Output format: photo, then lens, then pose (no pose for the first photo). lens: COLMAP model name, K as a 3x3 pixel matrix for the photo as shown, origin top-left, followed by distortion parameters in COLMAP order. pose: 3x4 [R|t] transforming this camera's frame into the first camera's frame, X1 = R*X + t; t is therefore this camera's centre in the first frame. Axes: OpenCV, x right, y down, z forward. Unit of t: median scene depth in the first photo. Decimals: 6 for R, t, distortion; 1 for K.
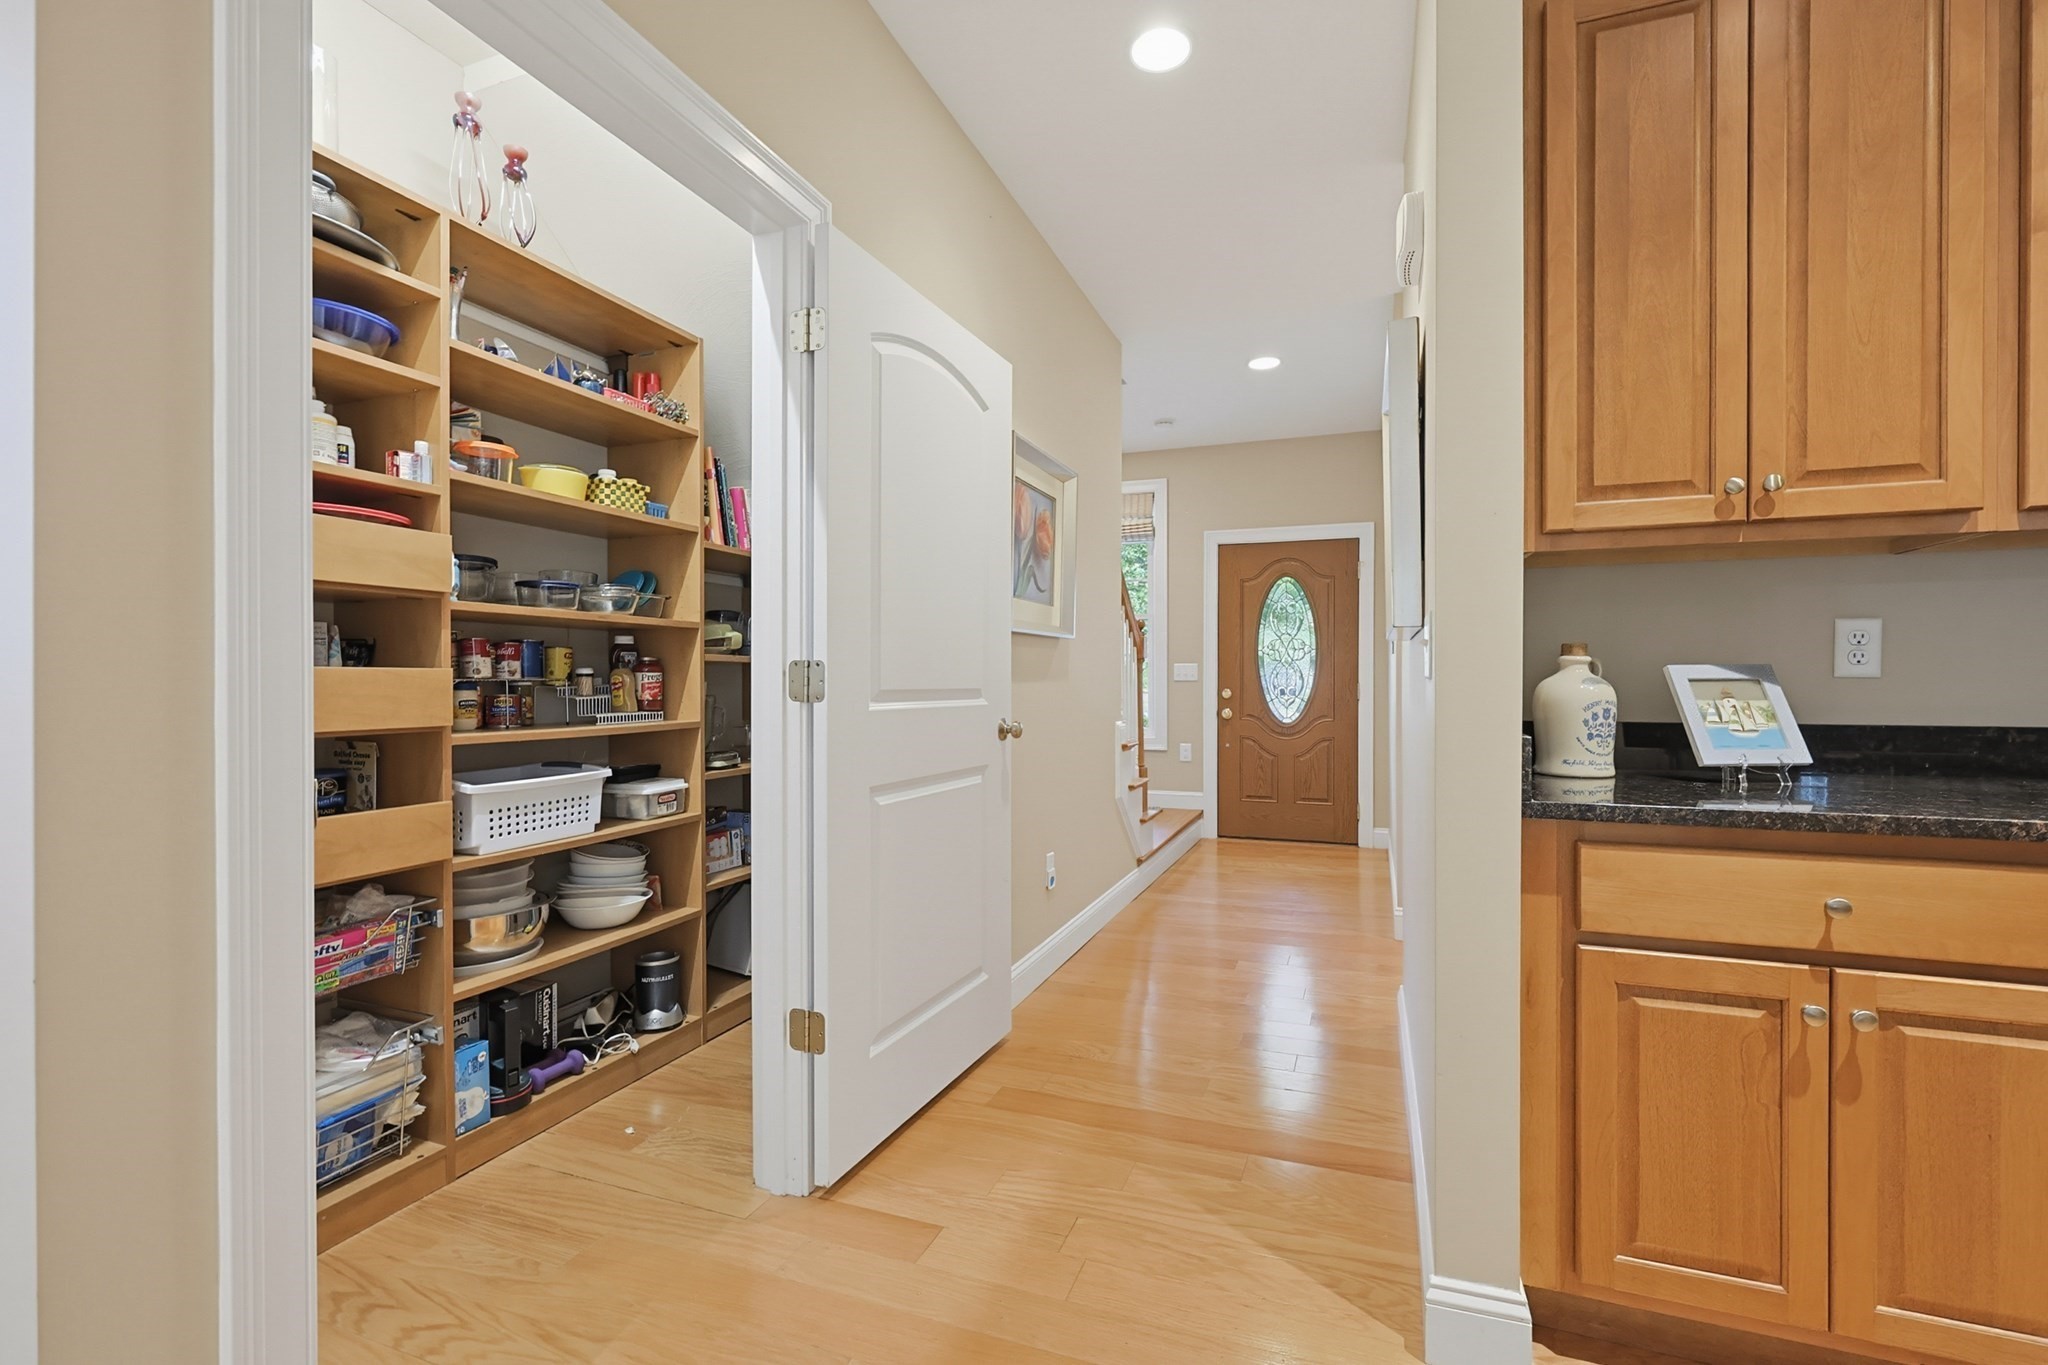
lens RADIAL K [[867.0, 0, 1033.1], [0, 867.0, 681.9], [0, 0, 1]] dist [-0.000635, -0.000793]
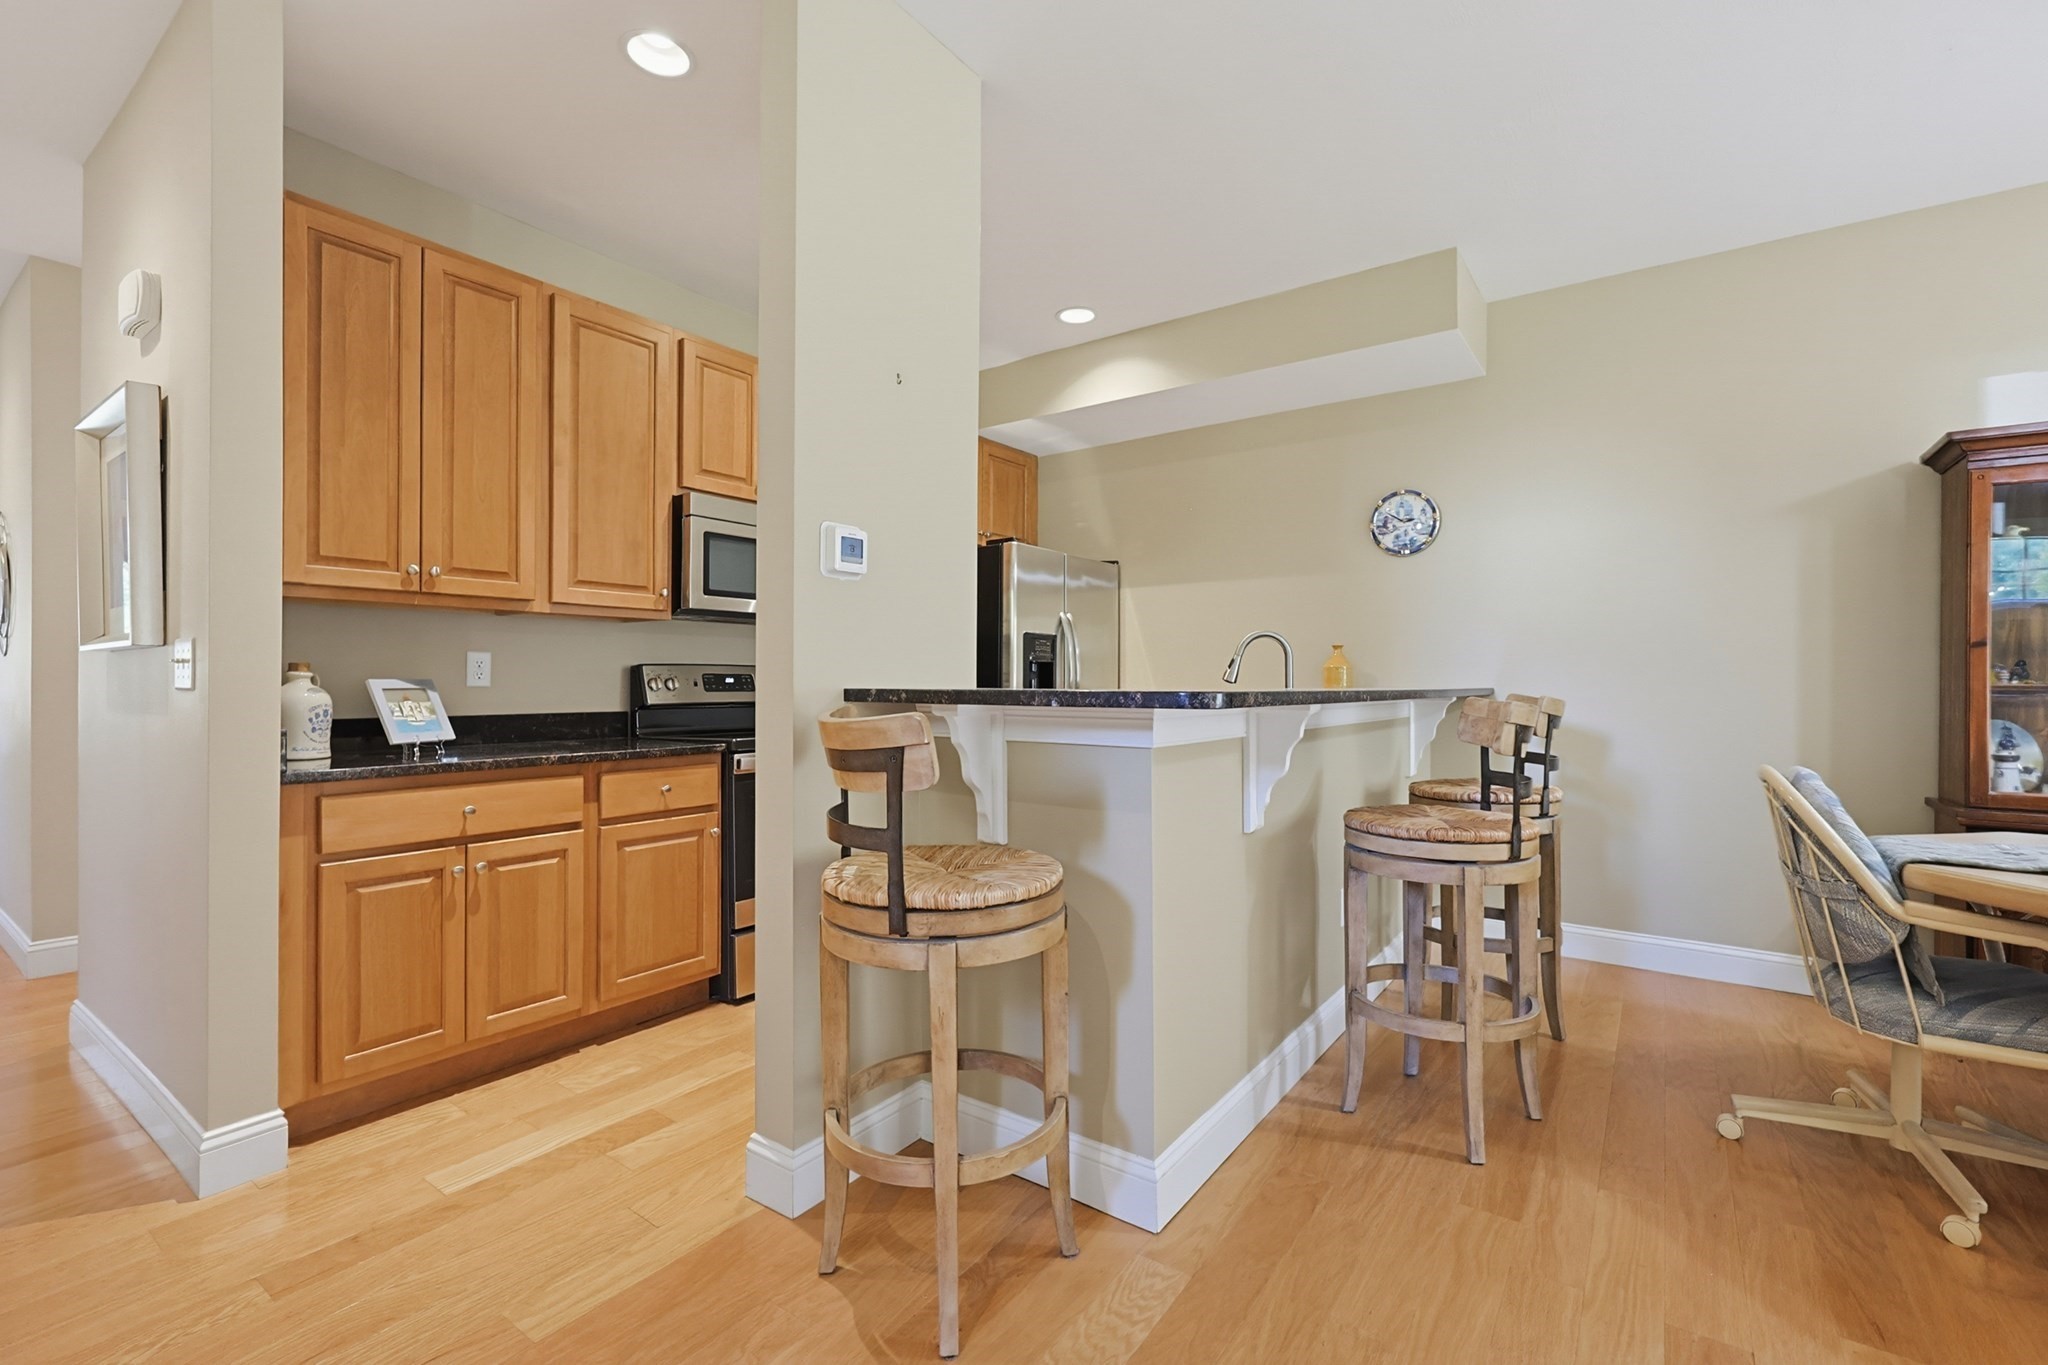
lens RADIAL K [[838.7, 0, 1024.0], [0, 838.7, 682.5], [0, 0, 1]] dist [0.000783, -0.000383]
pose [[0.232224, 0.001753, 0.972661, -0.450266], [0.000699, 0.999998, -0.001969, -0.011400], [-0.972662, 0.001137, 0.232223, -0.475658]]
